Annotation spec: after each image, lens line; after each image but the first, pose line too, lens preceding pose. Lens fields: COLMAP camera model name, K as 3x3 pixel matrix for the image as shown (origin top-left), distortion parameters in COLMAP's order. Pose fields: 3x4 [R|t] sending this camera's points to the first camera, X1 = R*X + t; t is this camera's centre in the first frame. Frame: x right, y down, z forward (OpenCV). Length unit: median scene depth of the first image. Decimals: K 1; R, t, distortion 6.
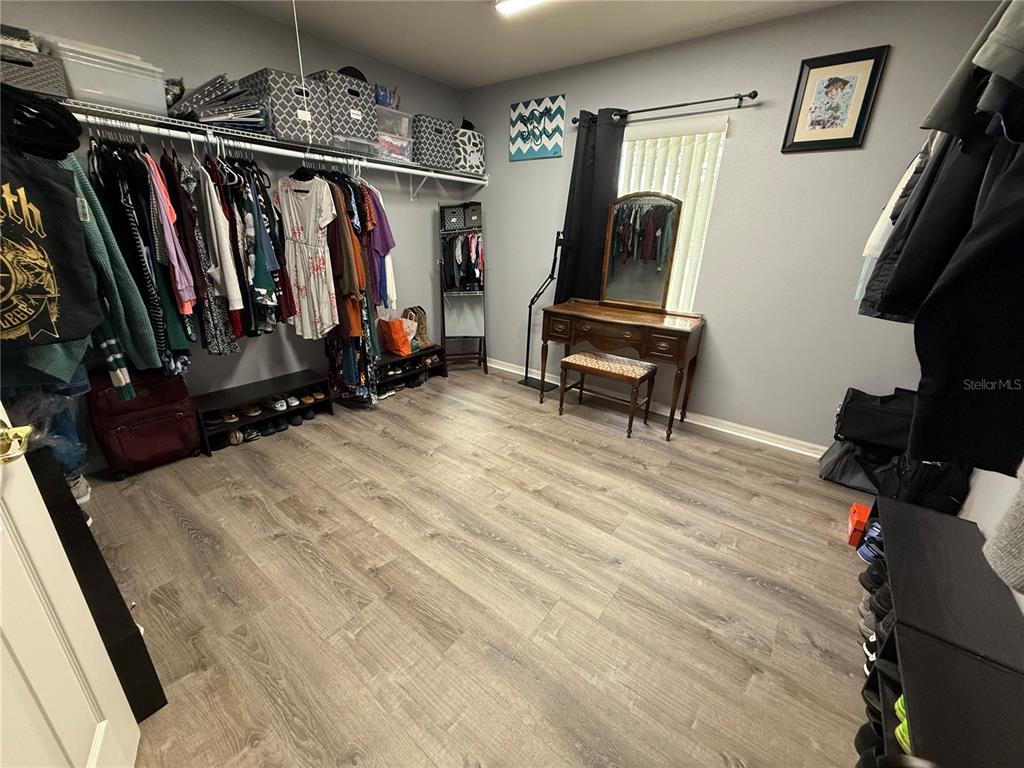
lens RADIAL K [[400.6, 0, 512.0], [0, 400.6, 384.0], [0, 0, 1]] dist [0.000512, -0.000347]
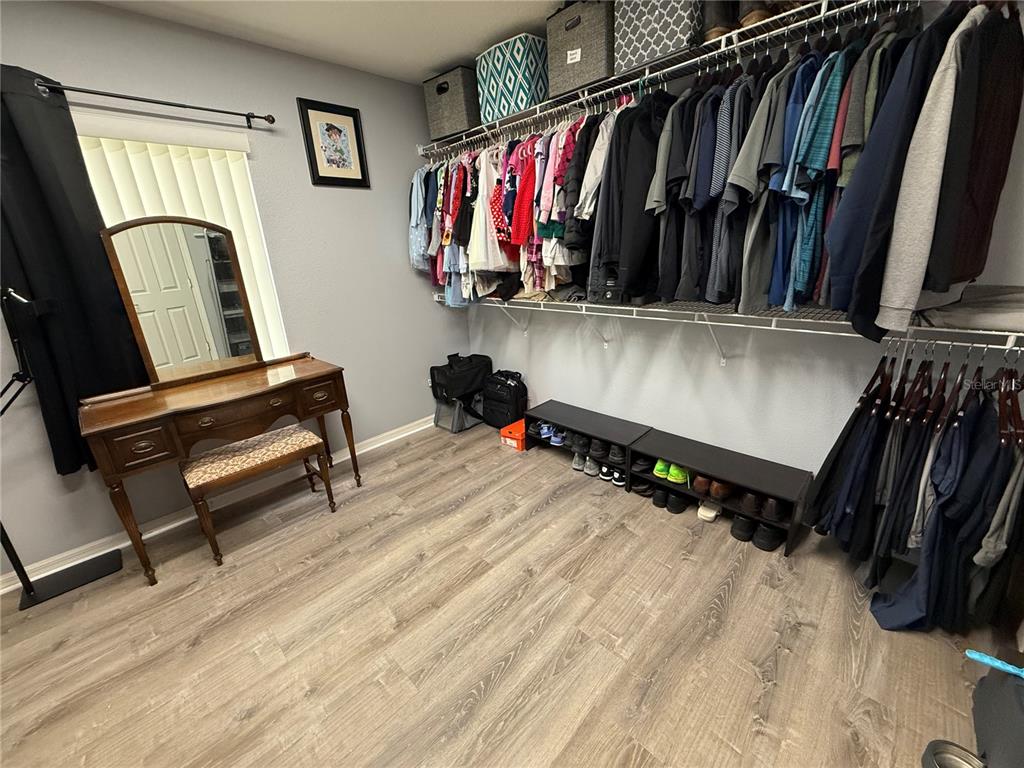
lens RADIAL K [[400.6, 0, 512.0], [0, 400.6, 384.0], [0, 0, 1]] dist [0.000512, -0.000347]
pose [[0.139524, -0.358020, 0.923231, -0.394054], [0.404321, 0.871685, 0.276928, -0.213051], [-0.903912, 0.334643, 0.266376, 0.443888]]
